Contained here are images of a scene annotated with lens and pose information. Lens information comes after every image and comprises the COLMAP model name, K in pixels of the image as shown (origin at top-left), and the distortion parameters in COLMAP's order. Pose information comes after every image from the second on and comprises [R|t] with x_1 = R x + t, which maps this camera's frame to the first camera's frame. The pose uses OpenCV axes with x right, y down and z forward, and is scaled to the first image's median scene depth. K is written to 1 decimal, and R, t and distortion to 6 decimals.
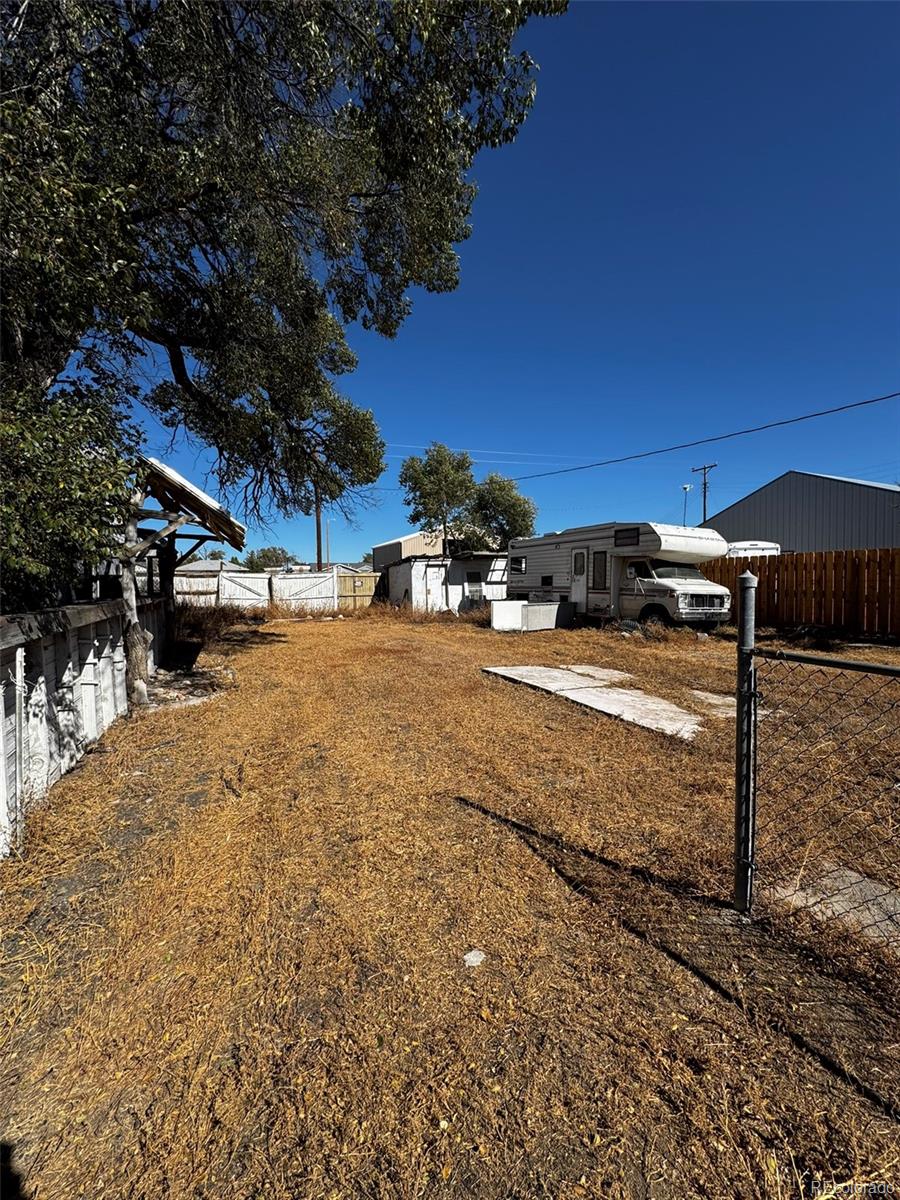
lens RADIAL K [[485.1, 0, 452.6], [0, 485.1, 594.9], [0, 0, 1]] dist [0.002338, 0.000545]
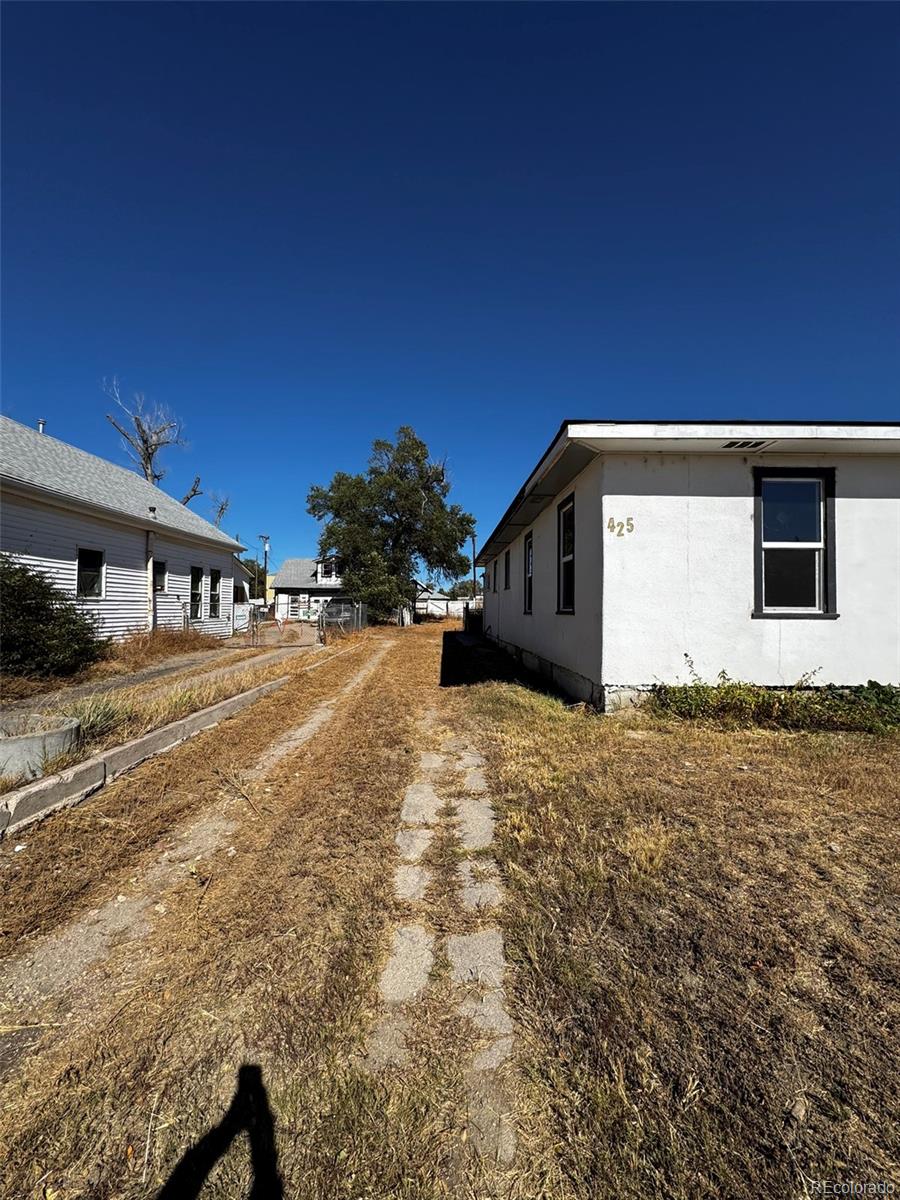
lens RADIAL K [[485.1, 0, 450.1], [0, 485.1, 597.0], [0, 0, 1]] dist [0.002338, 0.000545]
pose [[0.916547, 0.005050, -0.399894, 0.584775], [-0.026811, 0.998447, -0.048841, 0.053040], [0.399026, 0.055487, 0.915259, -1.164138]]
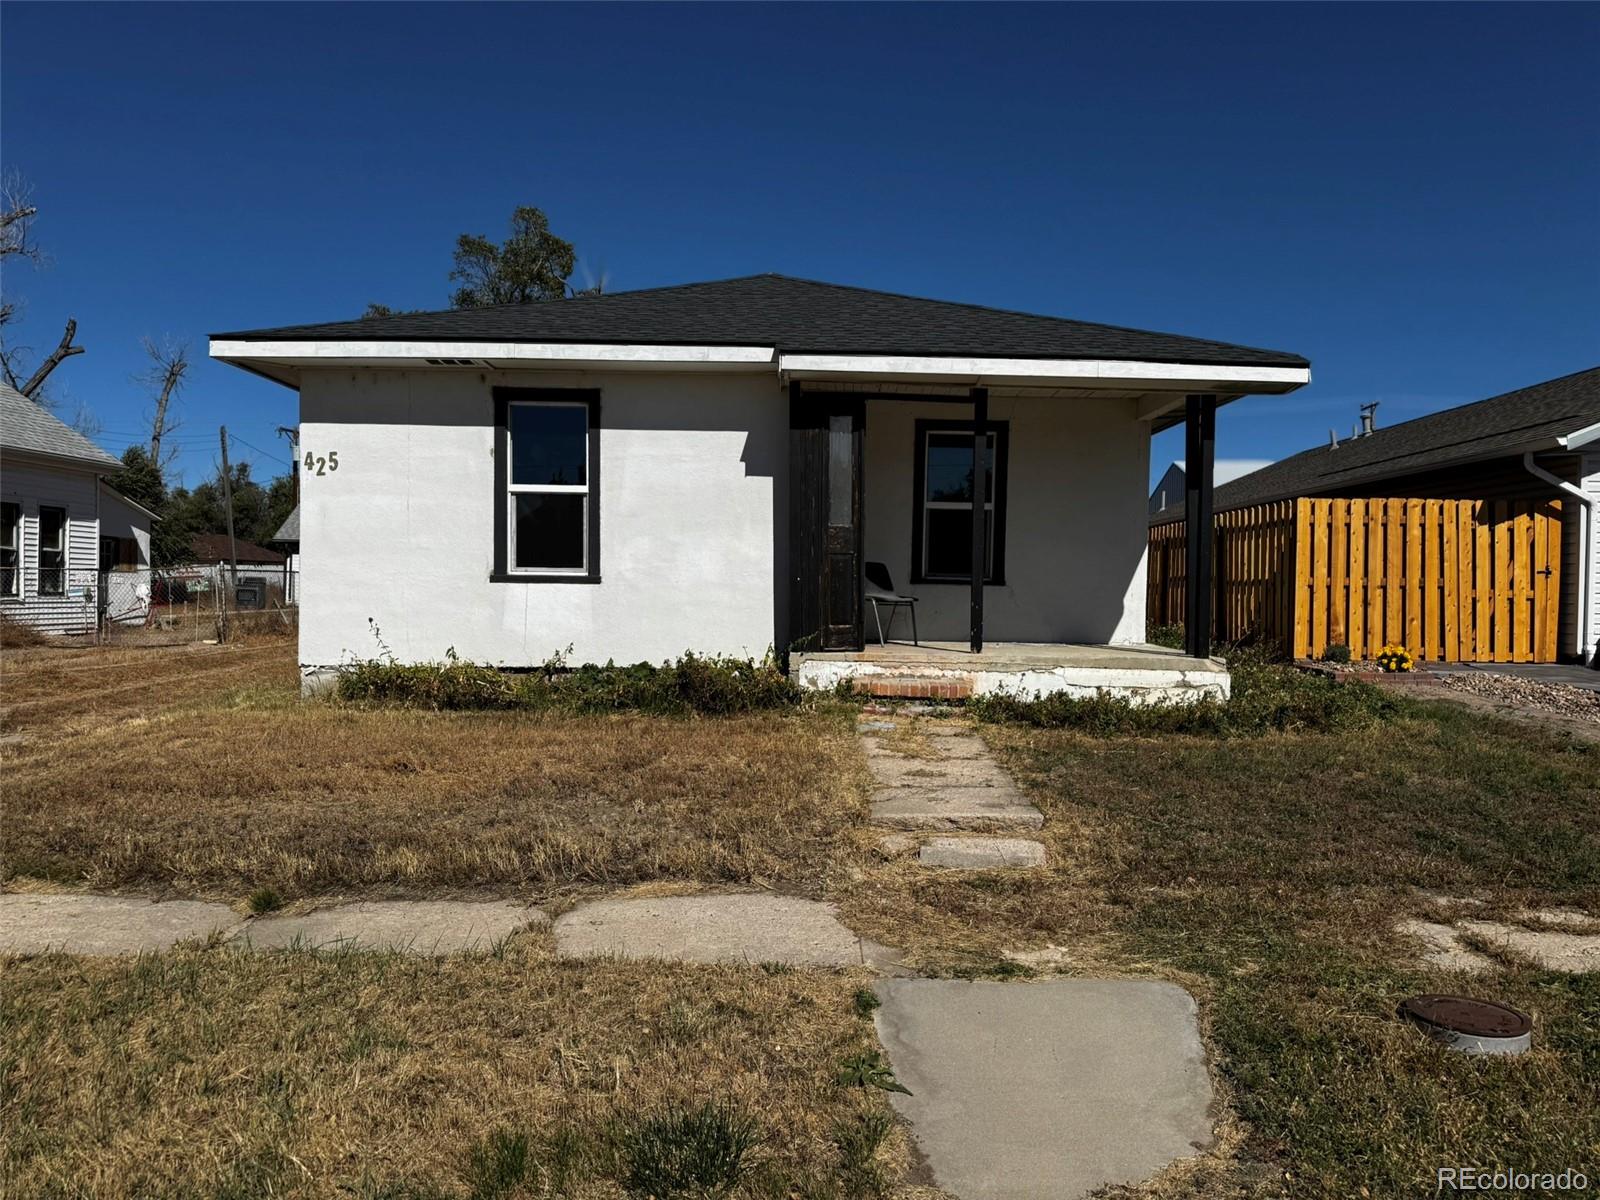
lens RADIAL K [[1146.9, 0, 798.4], [0, 1146.9, 608.8], [0, 0, 1]] dist [0.077945, -0.005634]
pose [[0.903317, 0.024695, -0.428263, 0.993464], [-0.032090, 0.999434, -0.010056, 0.060357], [0.427772, 0.022827, 0.903598, -1.253820]]
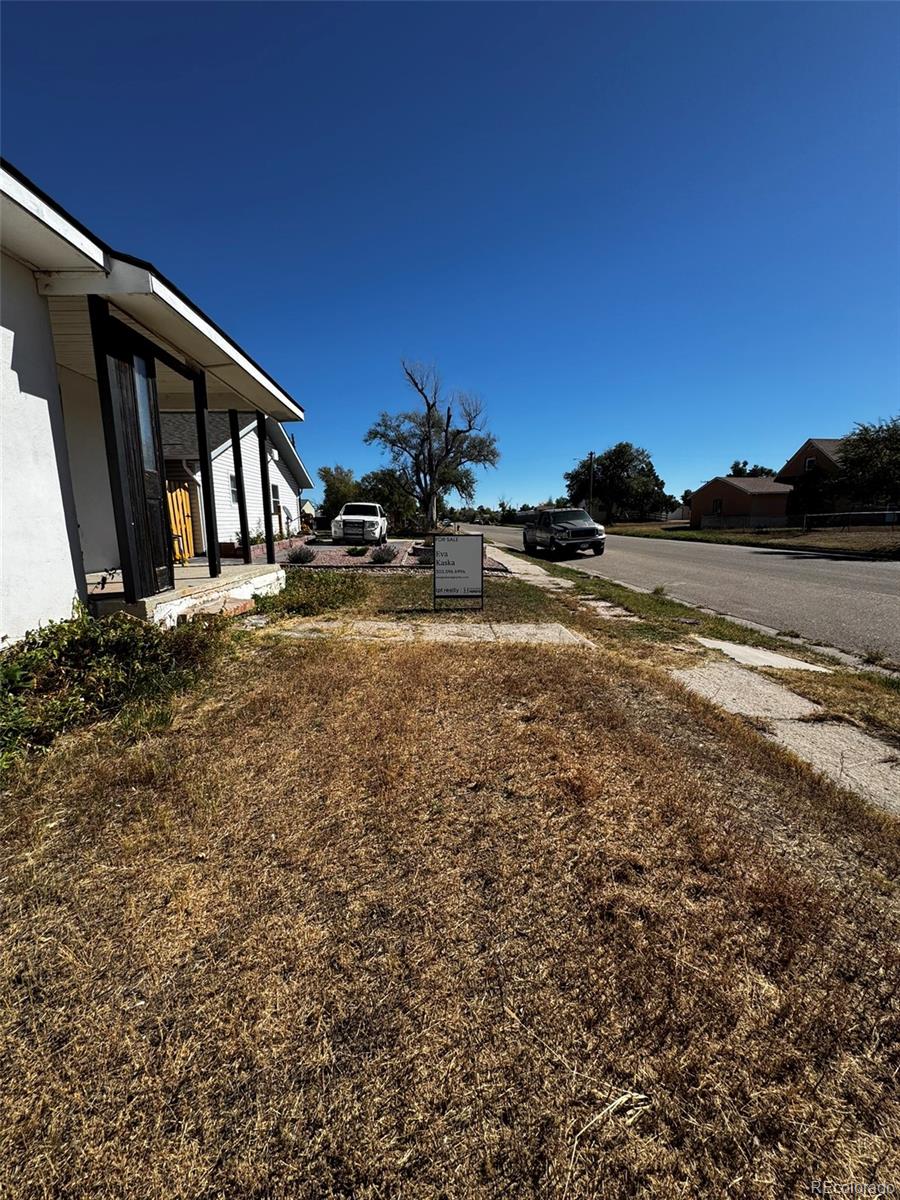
lens RADIAL K [[485.1, 0, 453.8], [0, 485.1, 599.7], [0, 0, 1]] dist [0.002338, 0.000545]
pose [[0.379920, -0.150272, 0.912732, 0.628311], [0.046395, 0.988570, 0.143446, 0.050740], [-0.923855, -0.012151, 0.382549, -0.997176]]
